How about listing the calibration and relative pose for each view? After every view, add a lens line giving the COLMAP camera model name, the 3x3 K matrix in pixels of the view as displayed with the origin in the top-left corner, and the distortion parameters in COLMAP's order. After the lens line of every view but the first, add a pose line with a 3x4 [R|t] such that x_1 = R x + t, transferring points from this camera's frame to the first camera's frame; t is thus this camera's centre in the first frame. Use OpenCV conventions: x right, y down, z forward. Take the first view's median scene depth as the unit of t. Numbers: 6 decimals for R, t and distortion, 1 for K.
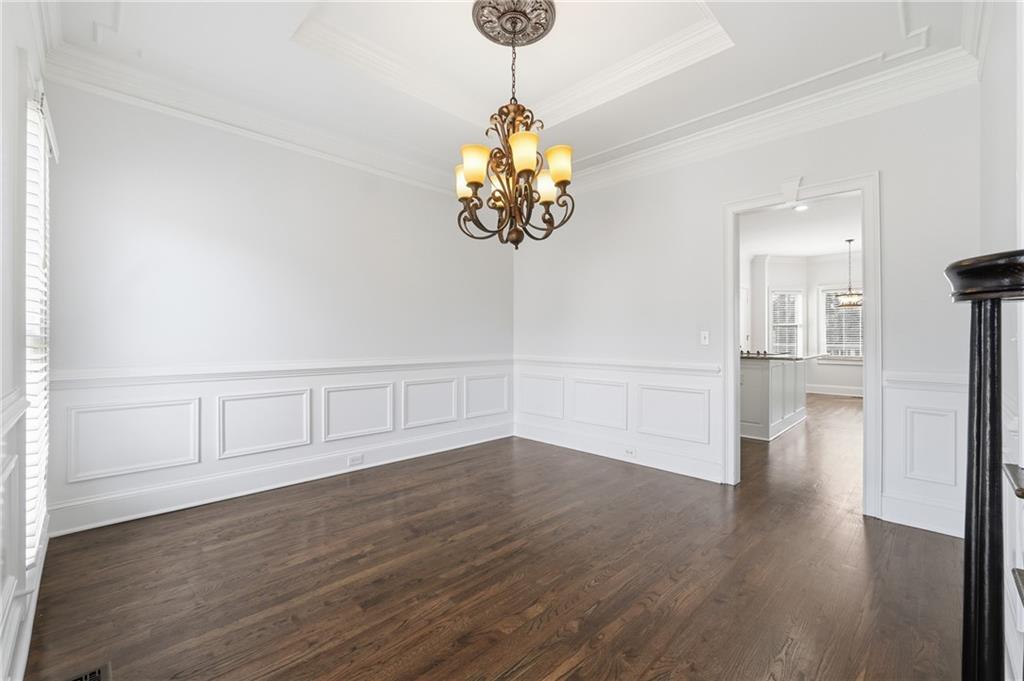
lens RADIAL K [[434.4, 0, 520.5], [0, 434.4, 339.4], [0, 0, 1]] dist [-0.018678, 0.000157]
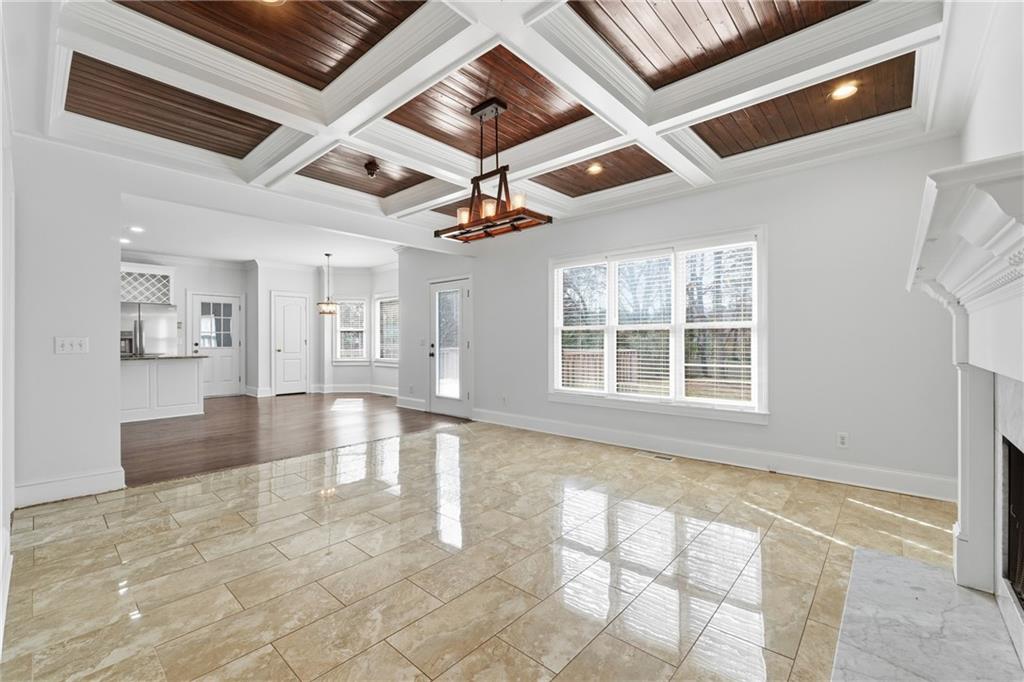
lens RADIAL K [[434.4, 0, 520.5], [0, 434.4, 339.9], [0, 0, 1]] dist [-0.018678, 0.000157]
pose [[0.998206, -0.003540, 0.059762, 1.084158], [0.003773, 0.999986, -0.003788, -0.003059], [-0.059748, 0.004007, 0.998205, -0.134741]]
